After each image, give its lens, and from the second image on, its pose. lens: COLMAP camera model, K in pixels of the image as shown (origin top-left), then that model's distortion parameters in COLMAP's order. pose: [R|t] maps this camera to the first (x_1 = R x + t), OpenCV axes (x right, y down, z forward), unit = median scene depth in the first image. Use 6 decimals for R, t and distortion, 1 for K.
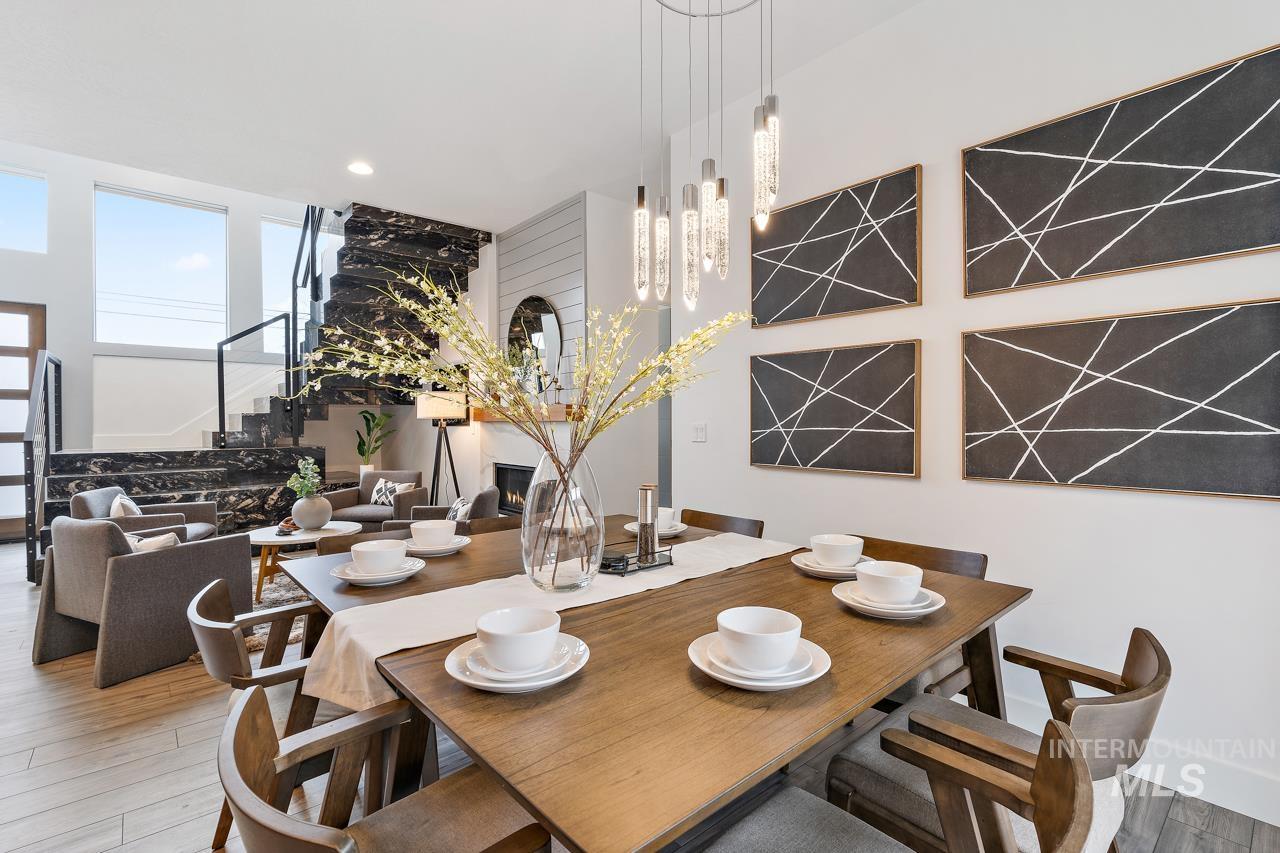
lens RADIAL K [[583.2, 0, 636.1], [0, 583.2, 425.8], [0, 0, 1]] dist [-0.003063, -0.000521]
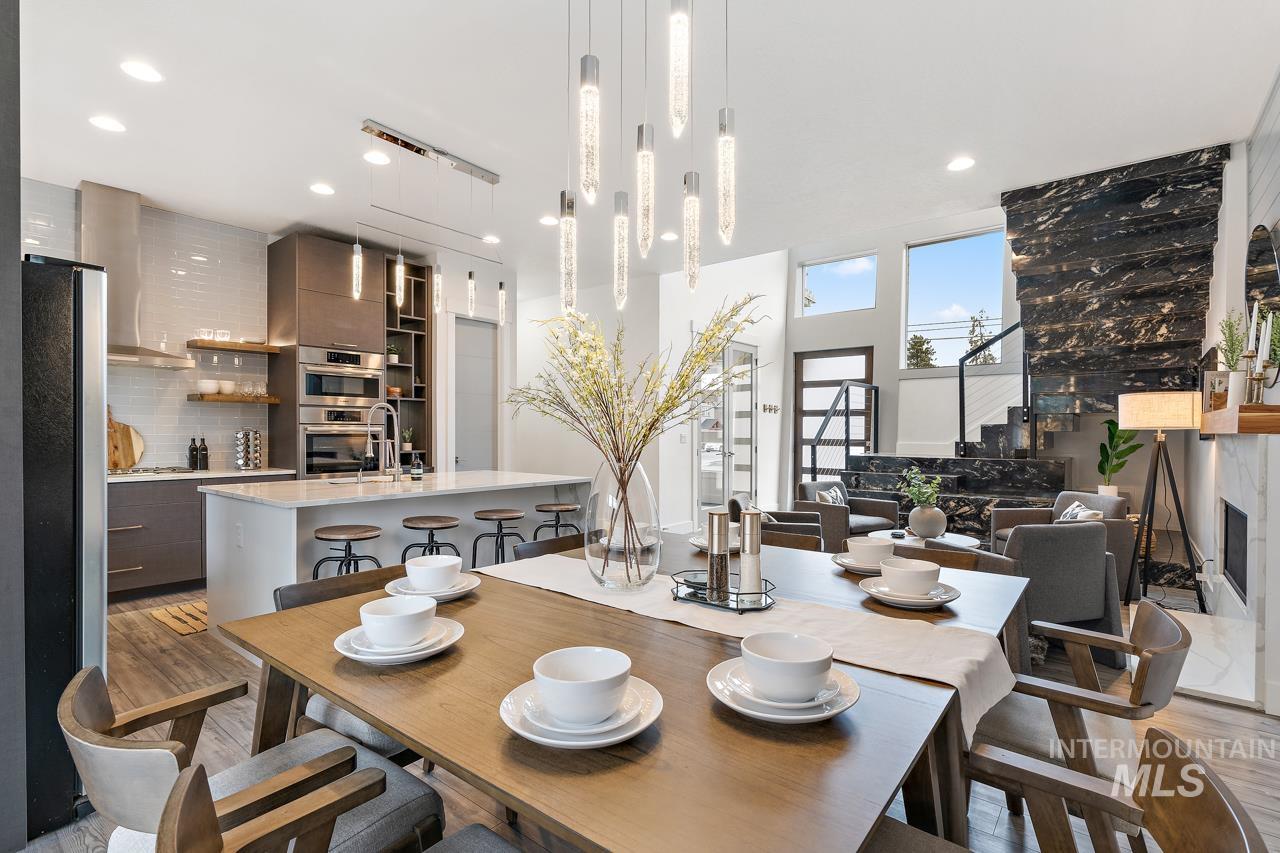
lens RADIAL K [[600.5, 0, 648.9], [0, 600.5, 437.3], [0, 0, 1]] dist [-0.002958, -0.000468]
pose [[0.184738, 0.013779, -0.982691, 0.288472], [-0.010437, 0.999873, 0.012057, -0.005479], [0.982732, 0.008029, 0.184858, 0.243052]]
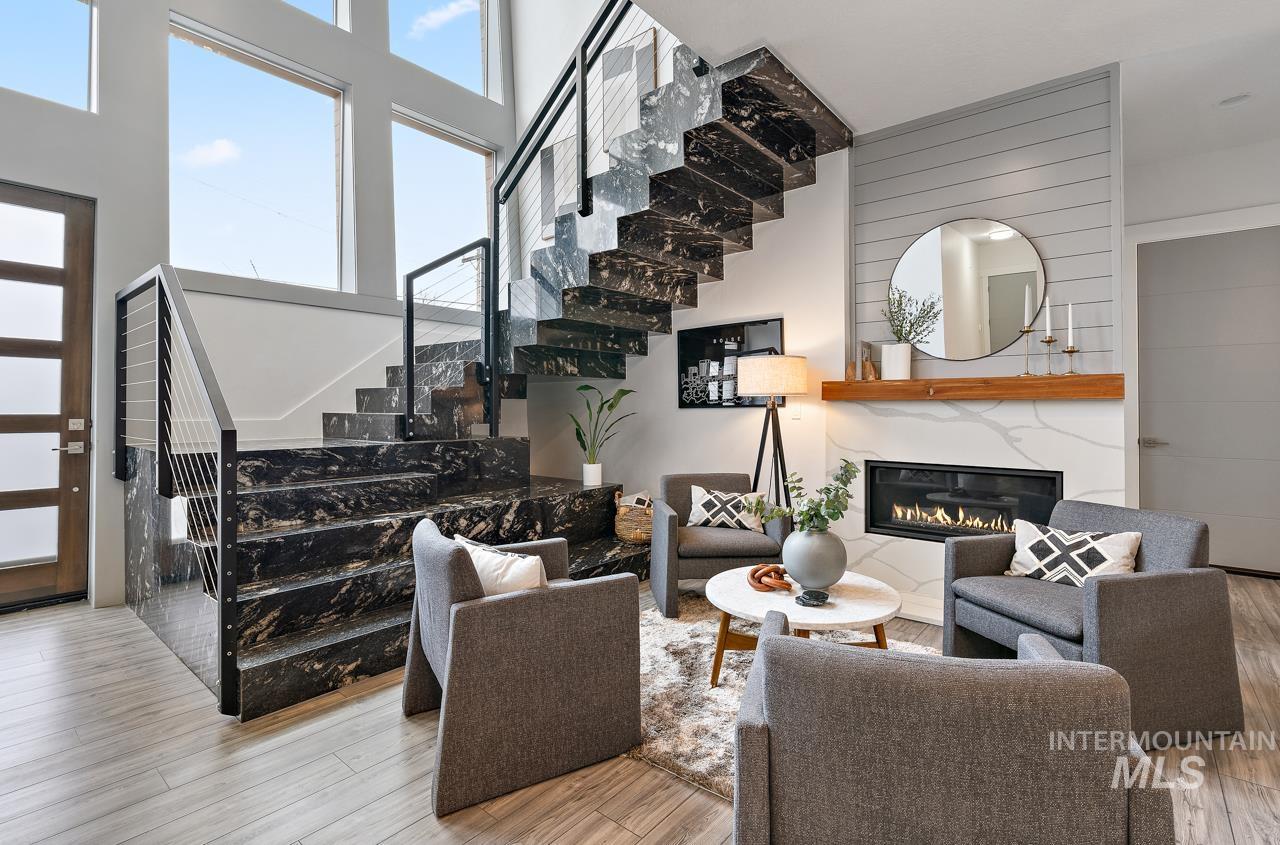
lens RADIAL K [[596.6, 0, 639.8], [0, 596.6, 400.2], [0, 0, 1]] dist [-0.003474, -0.000563]
pose [[0.985825, 0.007295, 0.167618, -0.612782], [-0.004208, 0.999815, -0.018764, 0.005876], [-0.167724, 0.017793, 0.985673, 0.339591]]
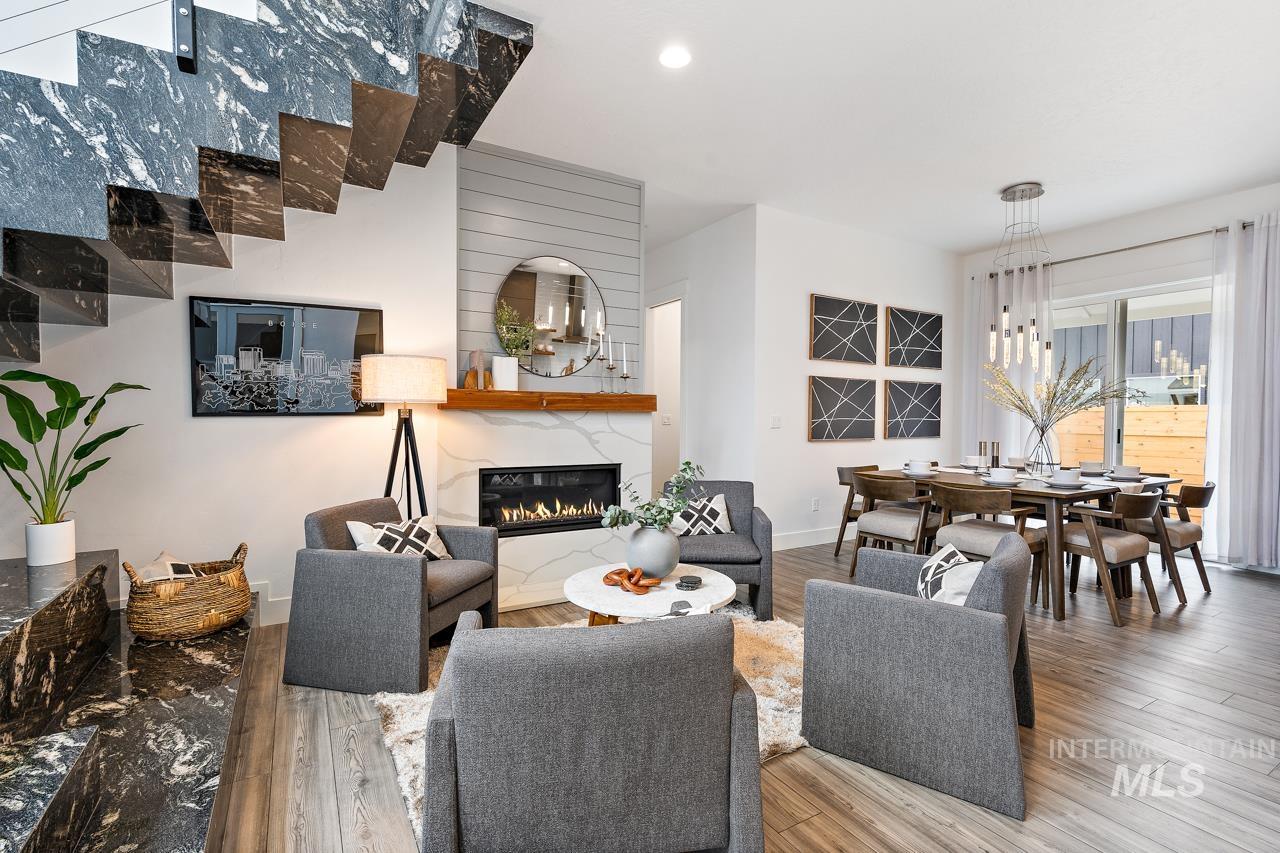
lens RADIAL K [[586.3, 0, 651.7], [0, 586.3, 425.2], [0, 0, 1]] dist [-0.000326, 0.000279]
pose [[0.167190, -0.009768, 0.985876, -0.883326], [0.000507, 0.999952, 0.009821, 0.003390], [-0.985925, -0.001143, 0.167187, 0.669930]]
